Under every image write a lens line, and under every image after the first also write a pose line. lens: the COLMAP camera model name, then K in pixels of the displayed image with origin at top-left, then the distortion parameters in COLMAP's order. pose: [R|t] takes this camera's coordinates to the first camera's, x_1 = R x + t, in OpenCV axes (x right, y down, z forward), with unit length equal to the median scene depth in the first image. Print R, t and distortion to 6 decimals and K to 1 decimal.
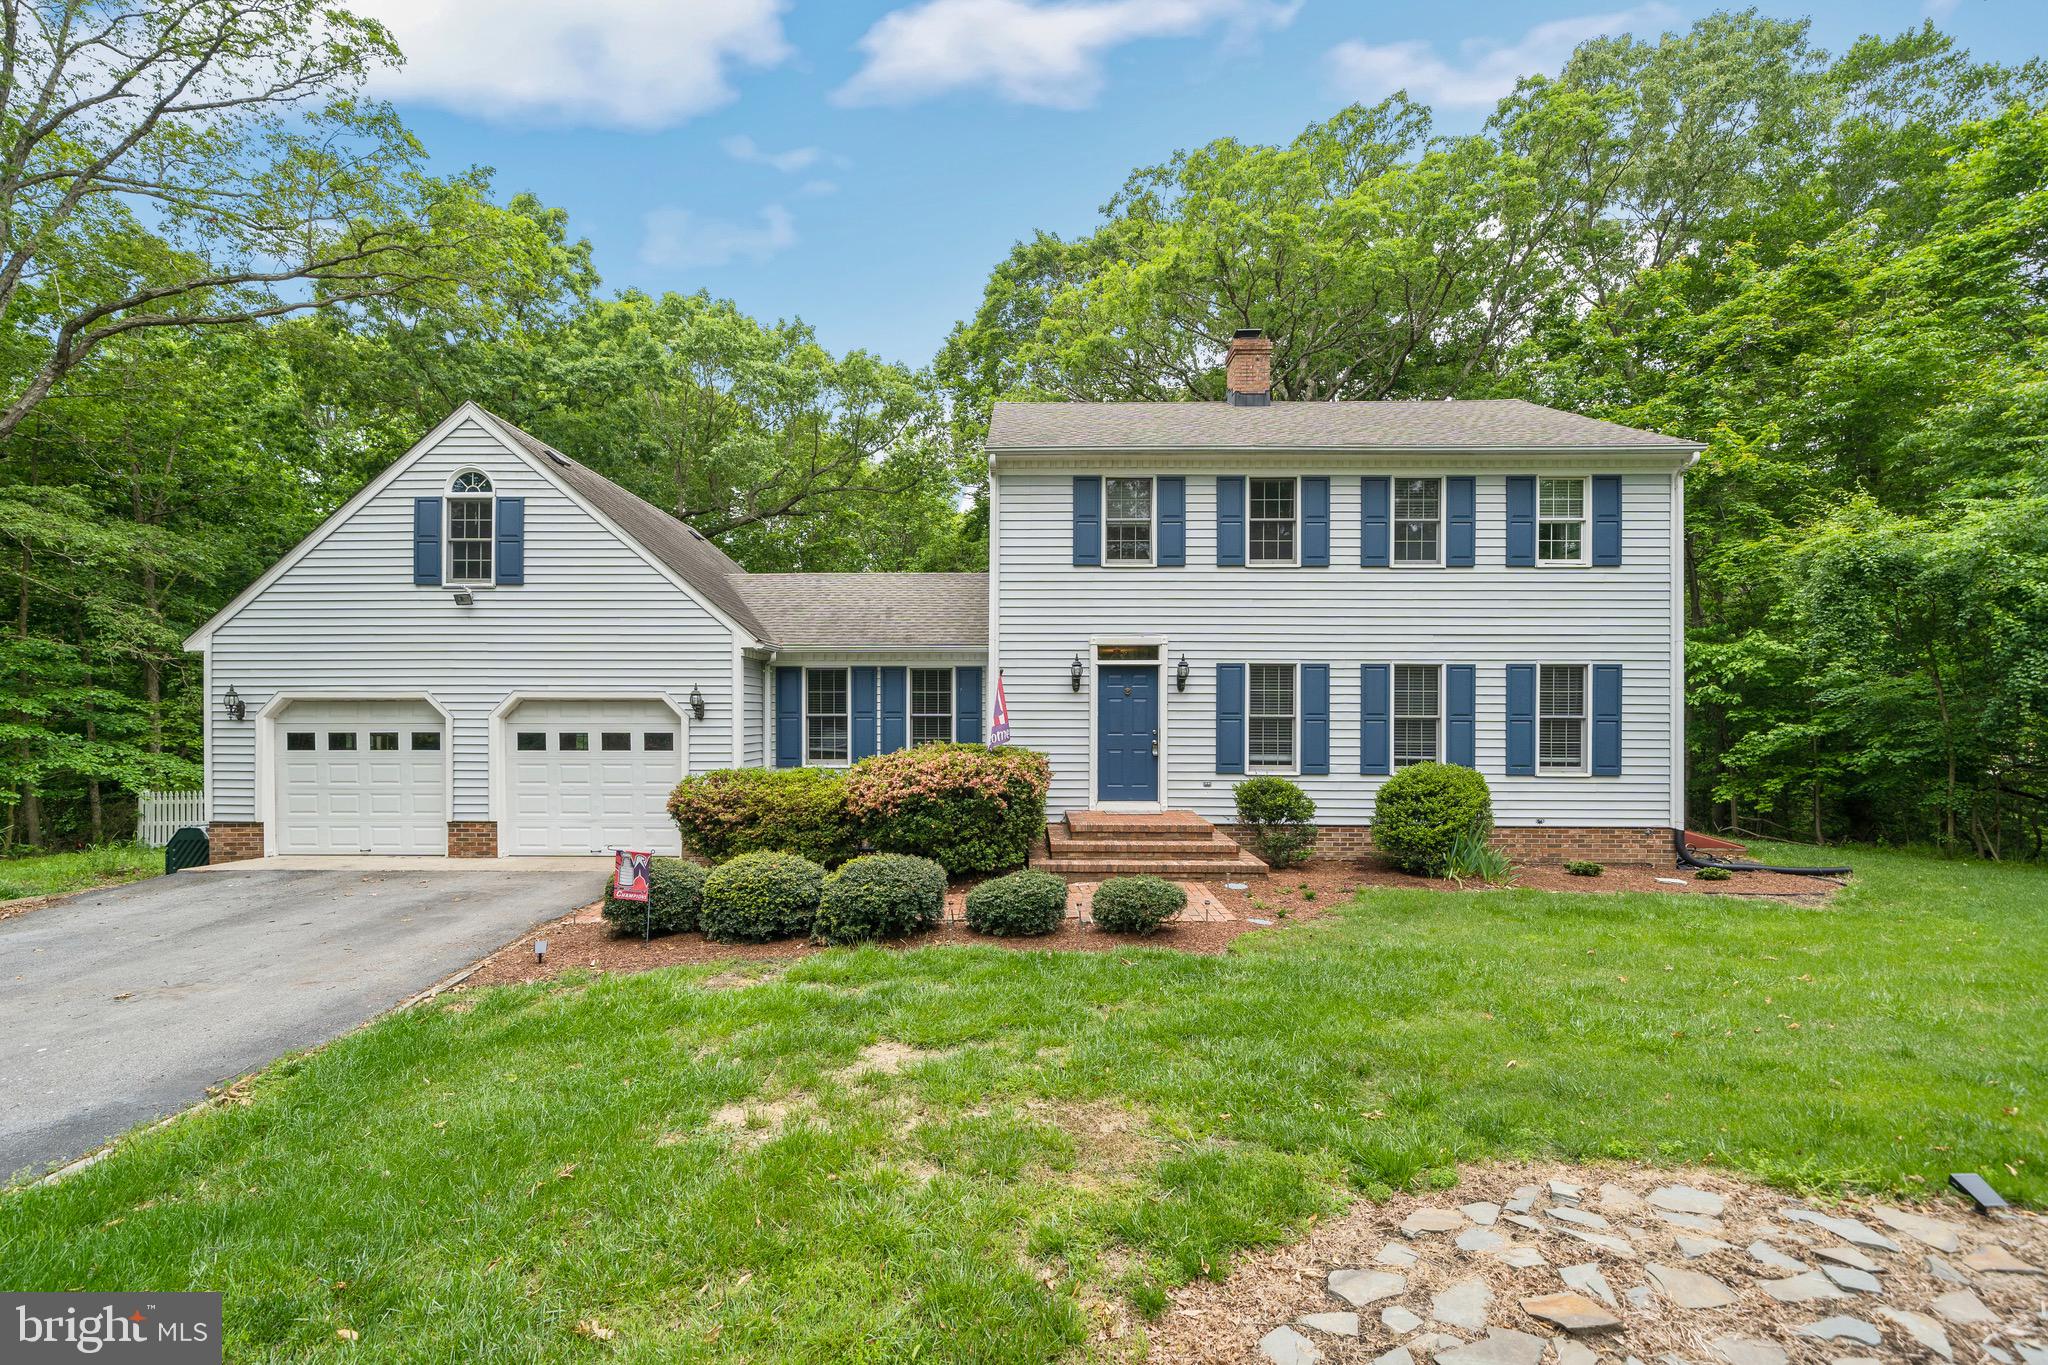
lens RADIAL K [[927.9, 0, 951.9], [0, 927.9, 712.3], [0, 0, 1]] dist [-0.003161, 0.000173]
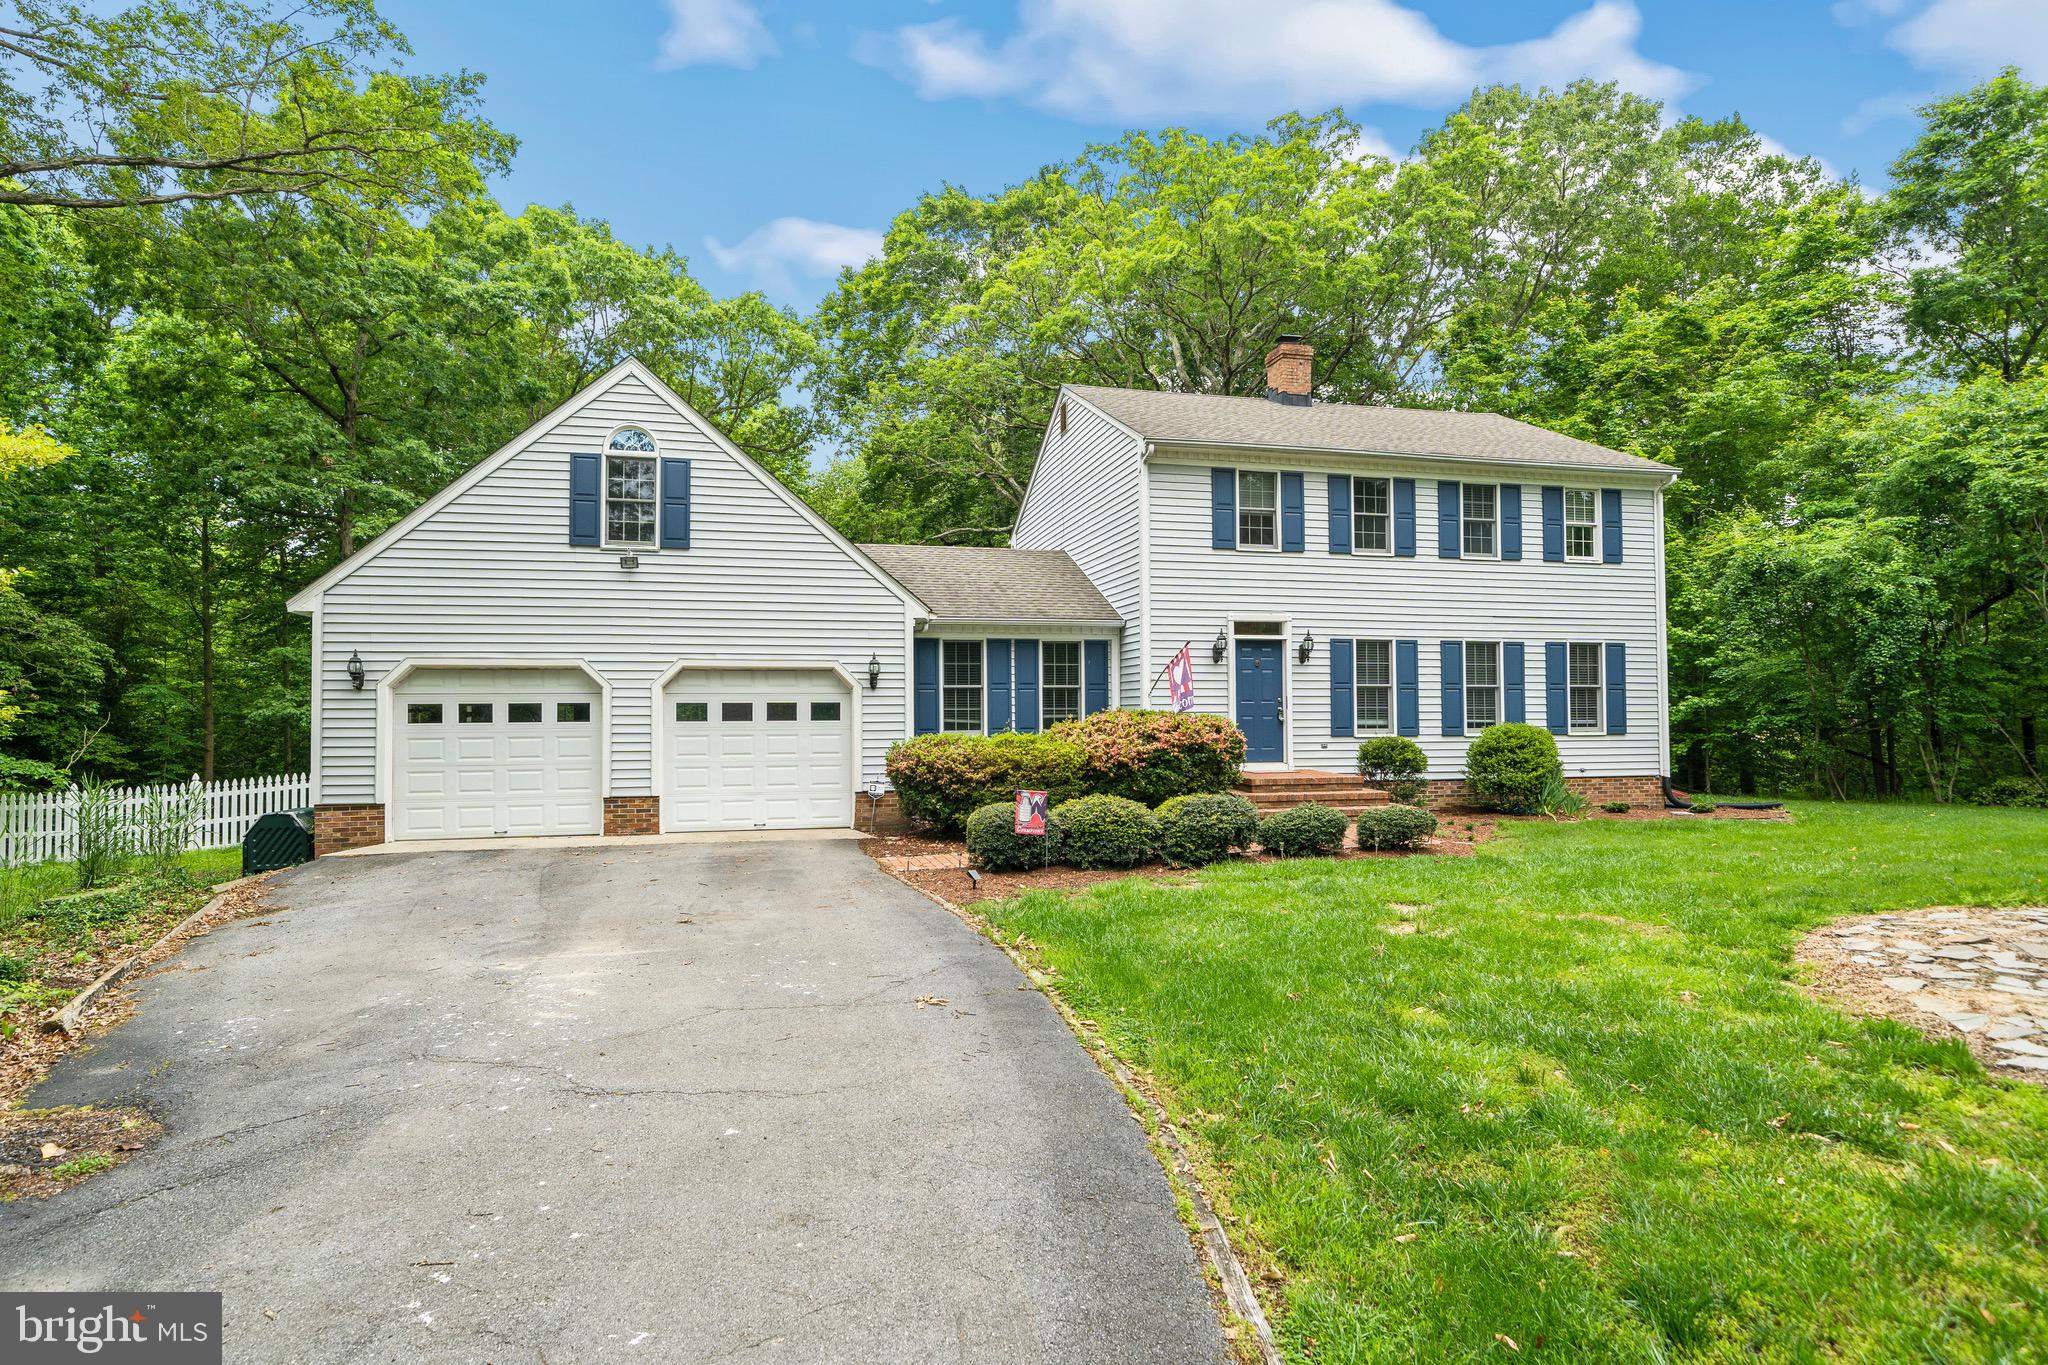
lens RADIAL K [[1090.5, 0, 993.0], [0, 1090.5, 672.7], [0, 0, 1]] dist [0.001639, 0.000361]
pose [[0.965975, 0.003369, 0.258613, -0.452909], [0.004918, 0.999495, -0.031390, 0.028328], [-0.258588, 0.031594, 0.965471, -0.175871]]
